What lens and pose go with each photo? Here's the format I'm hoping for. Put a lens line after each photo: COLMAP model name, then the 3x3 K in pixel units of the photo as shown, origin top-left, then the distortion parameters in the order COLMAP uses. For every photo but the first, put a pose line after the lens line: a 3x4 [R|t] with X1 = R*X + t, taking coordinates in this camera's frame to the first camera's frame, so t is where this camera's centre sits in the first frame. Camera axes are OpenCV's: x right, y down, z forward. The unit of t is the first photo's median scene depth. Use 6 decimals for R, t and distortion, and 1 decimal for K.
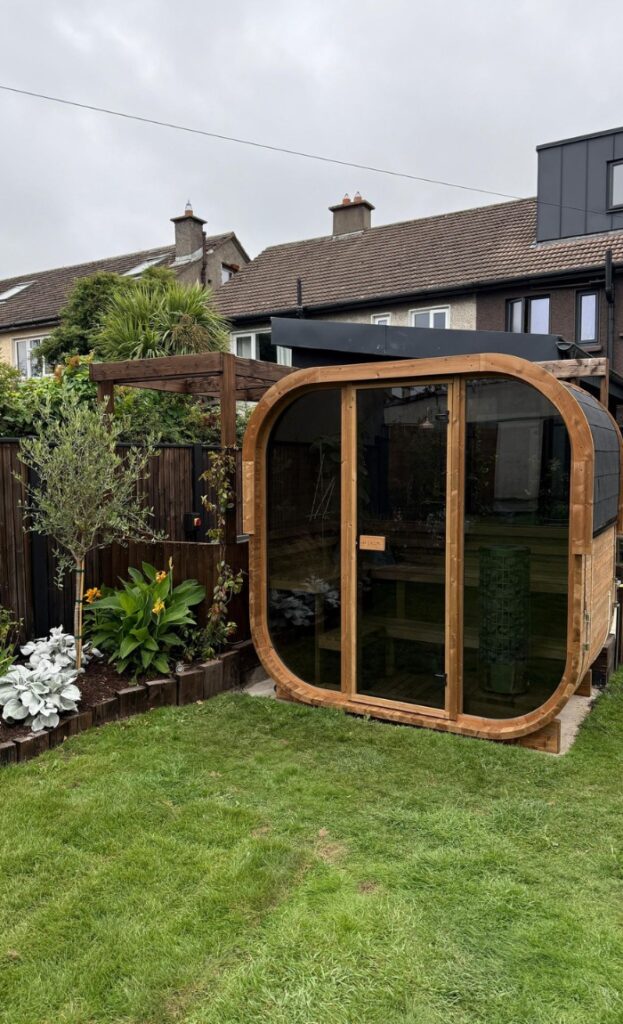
lens RADIAL K [[757.7, 0, 314.8], [0, 757.7, 510.2], [0, 0, 1]] dist [0.105831, -0.160181]
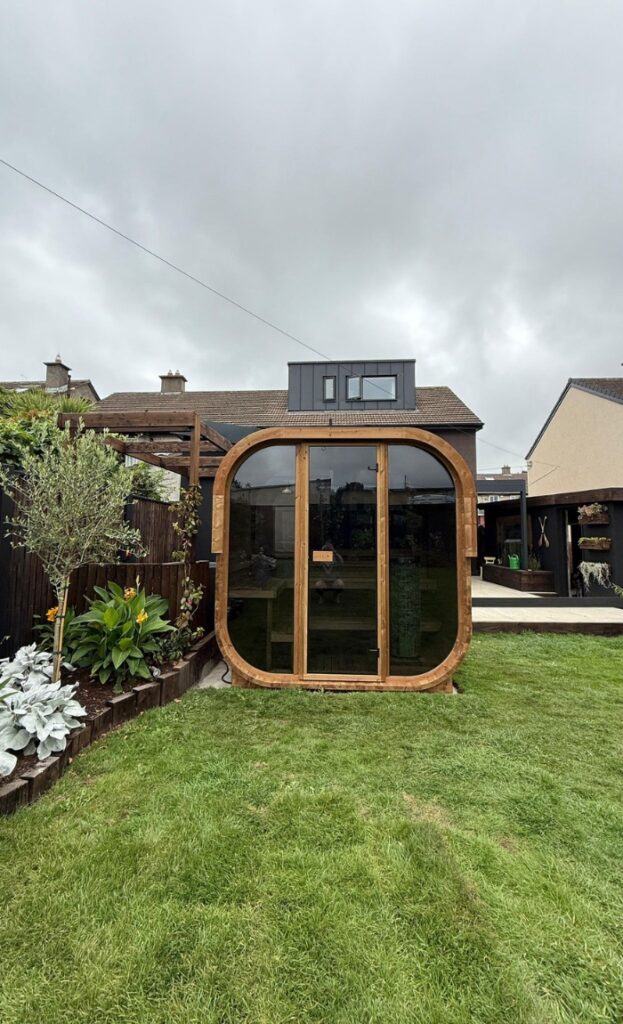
lens RADIAL K [[413.3, 0, 311.5], [0, 413.3, 512.0], [0, 0, 1]] dist [-0.001610, 0.000418]
pose [[0.885308, 0.042929, 0.463019, -0.273629], [0.021109, 0.990993, -0.132242, 0.058670], [-0.464526, 0.126849, 0.876428, 0.331577]]
